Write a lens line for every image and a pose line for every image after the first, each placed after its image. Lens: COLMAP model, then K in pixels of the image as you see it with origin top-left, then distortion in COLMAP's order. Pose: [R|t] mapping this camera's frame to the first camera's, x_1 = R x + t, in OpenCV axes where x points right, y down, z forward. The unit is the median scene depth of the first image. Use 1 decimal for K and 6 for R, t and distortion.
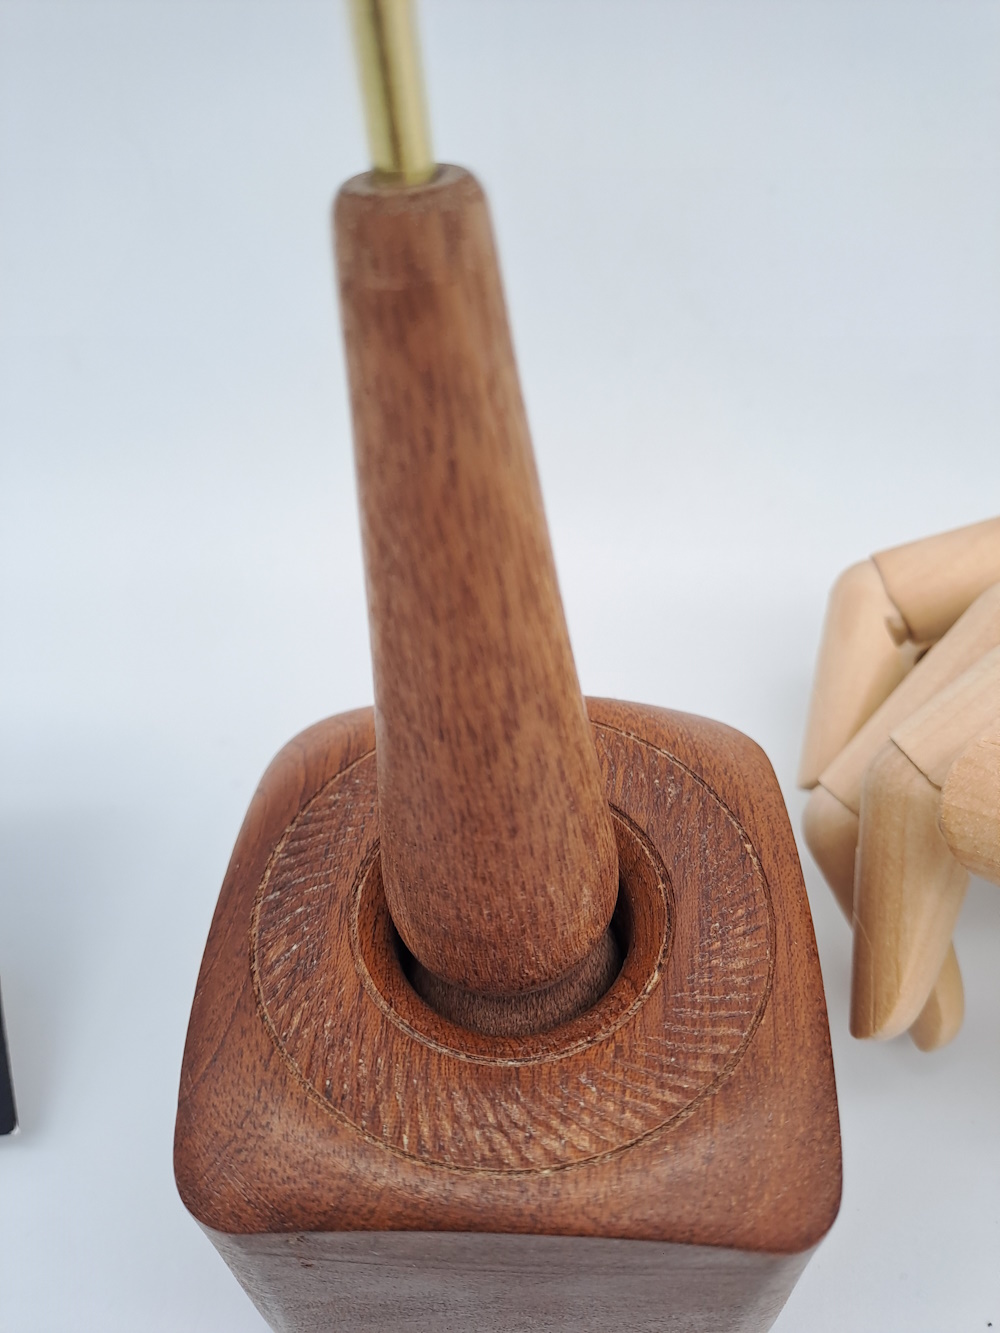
lens RADIAL K [[1028.1, 0, 501.5], [0, 1028.1, 624.6], [0, 0, 1]] dist [-0.004408, -0.012044]
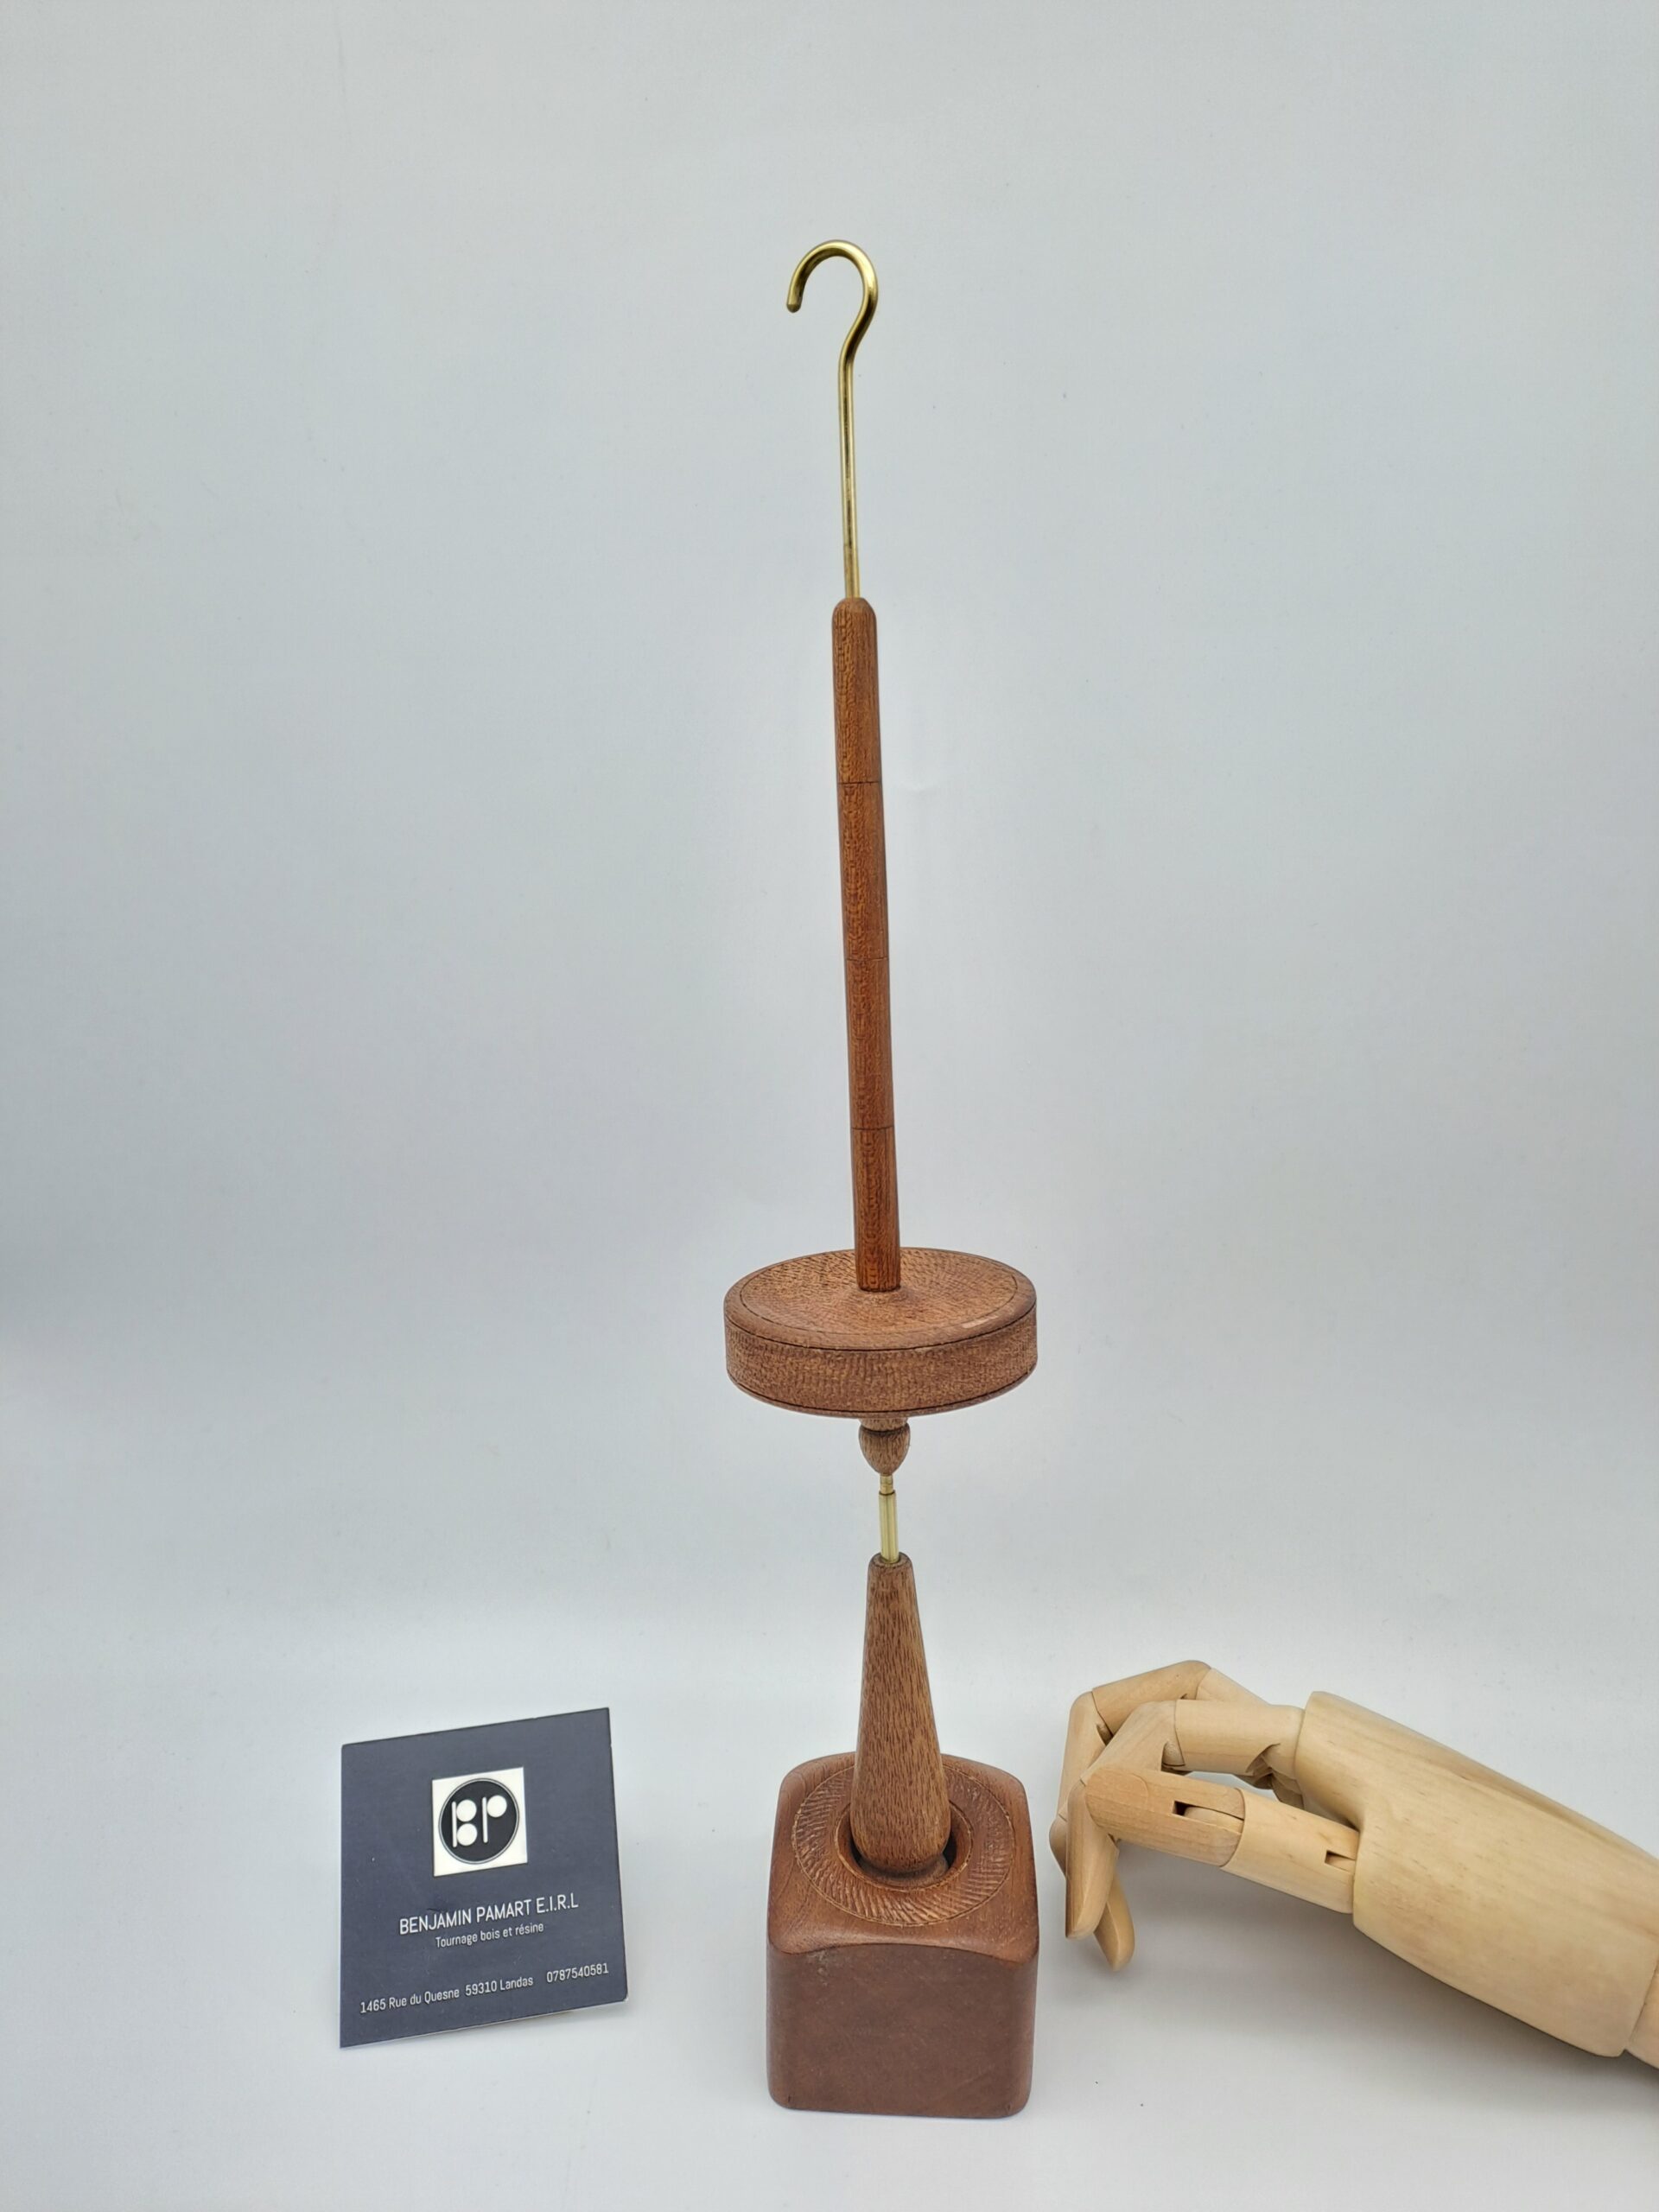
lens RADIAL K [[1706.0, 0, 832.1], [0, 1706.0, 1036.4], [0, 0, 1]] dist [-0.004408, -0.012044]
pose [[0.998673, 0.049424, 0.014460, -0.324874], [-0.038190, 0.899198, -0.435871, 0.361046], [-0.034545, 0.434741, 0.899893, -3.531059]]
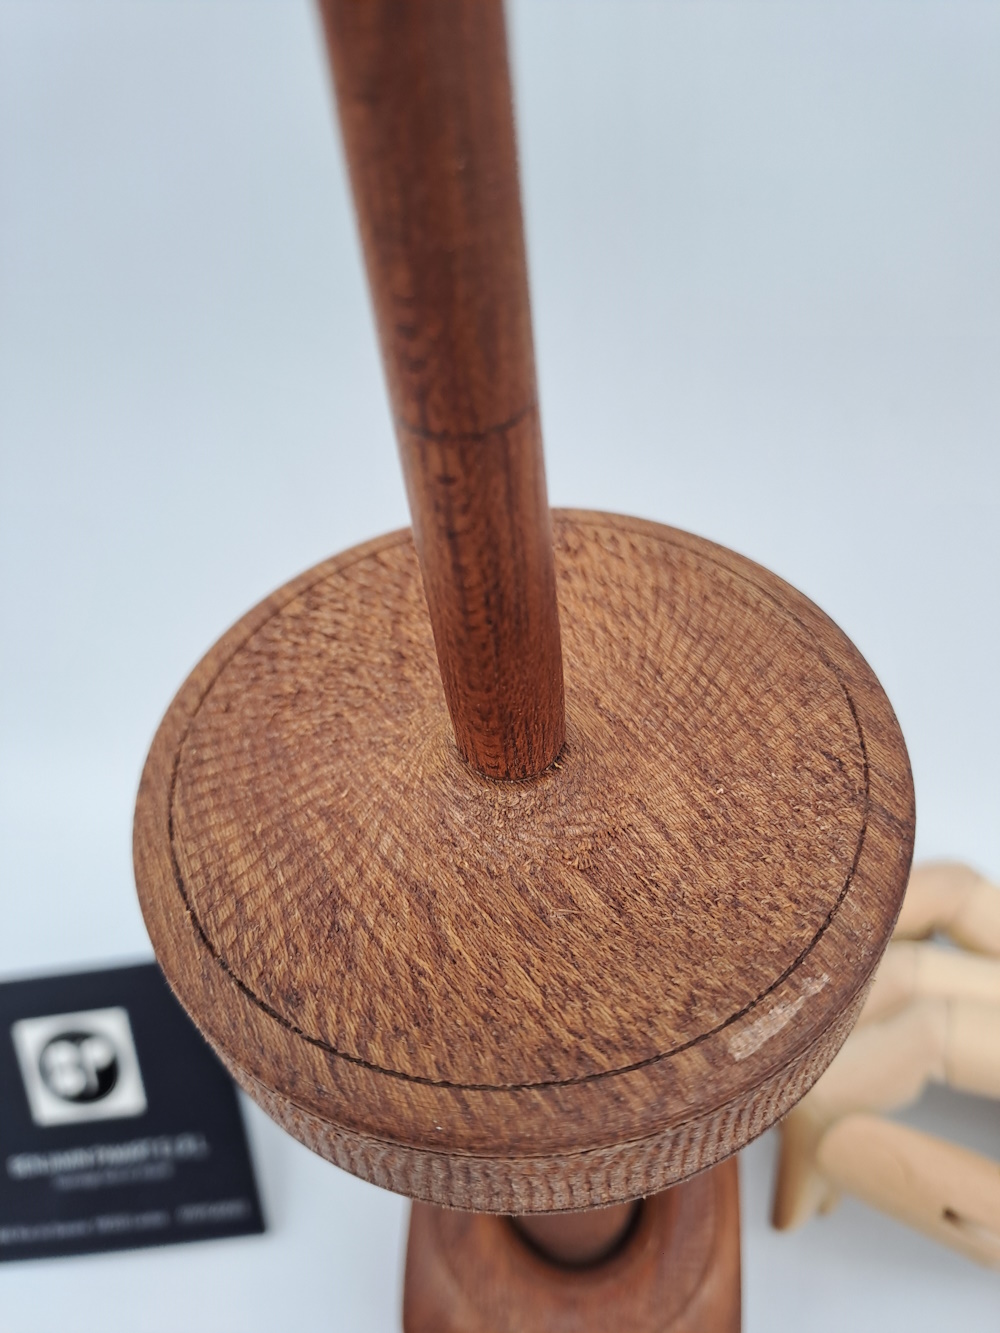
lens RADIAL K [[1028.1, 0, 501.5], [0, 1028.1, 624.6], [0, 0, 1]] dist [-0.004408, -0.012044]
pose [[0.999186, 0.032875, -0.023394, -0.119730], [-0.027279, 0.977599, 0.208703, -1.164992], [0.029731, -0.207895, 0.977699, -0.614639]]
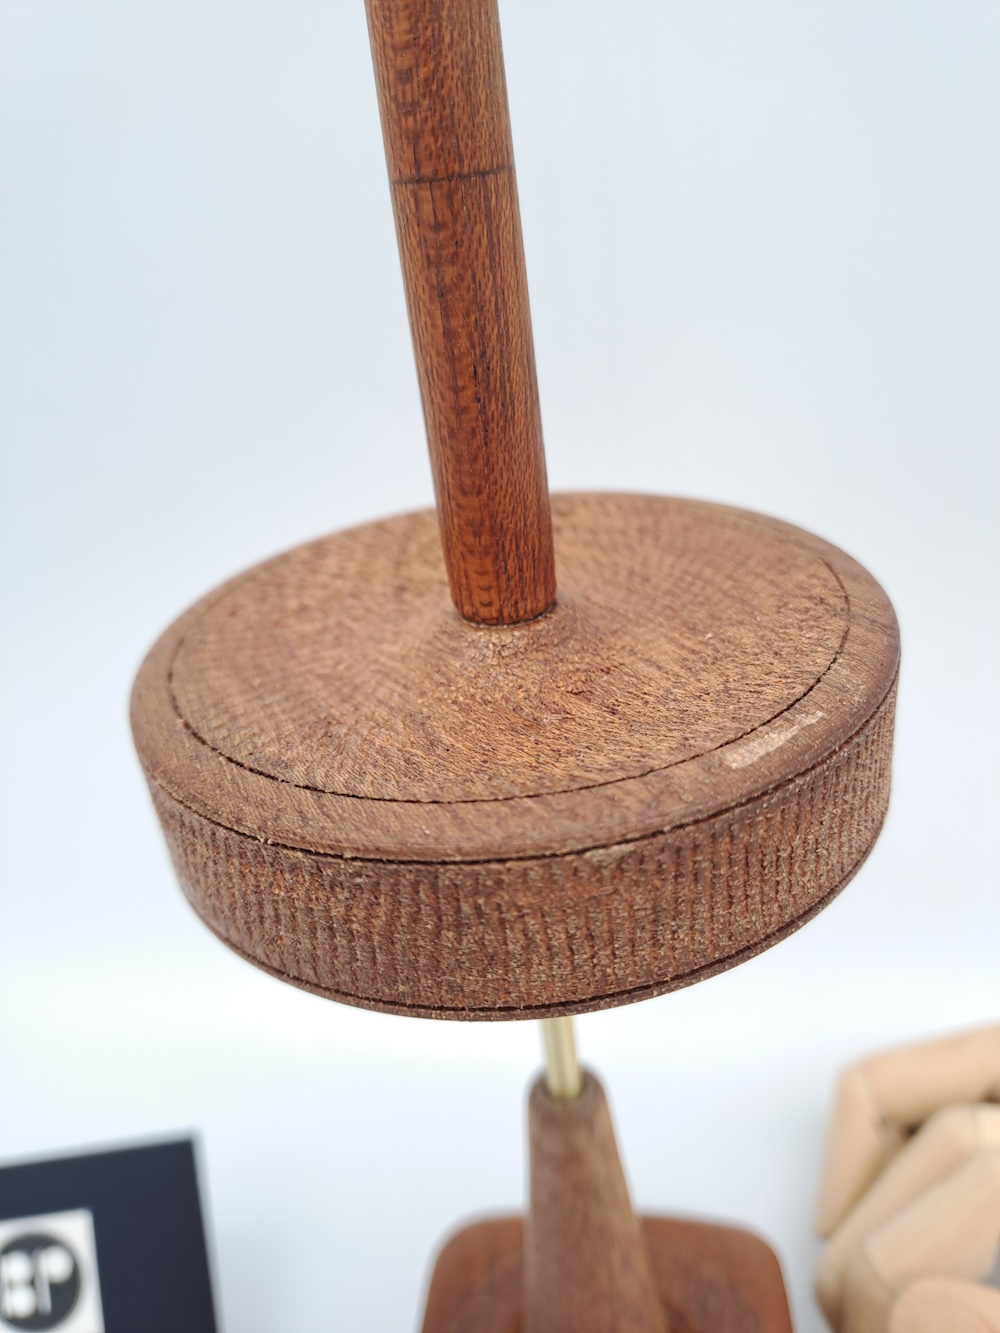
lens RADIAL K [[1028.8, 0, 514.9], [0, 1028.8, 651.7], [0, 0, 1]] dist [0.039024, -0.102215]
pose [[0.999445, 0.004113, -0.033043, -0.086383], [-0.008021, 0.992857, -0.119039, -0.690499], [0.032317, 0.119238, 0.992340, -0.686995]]
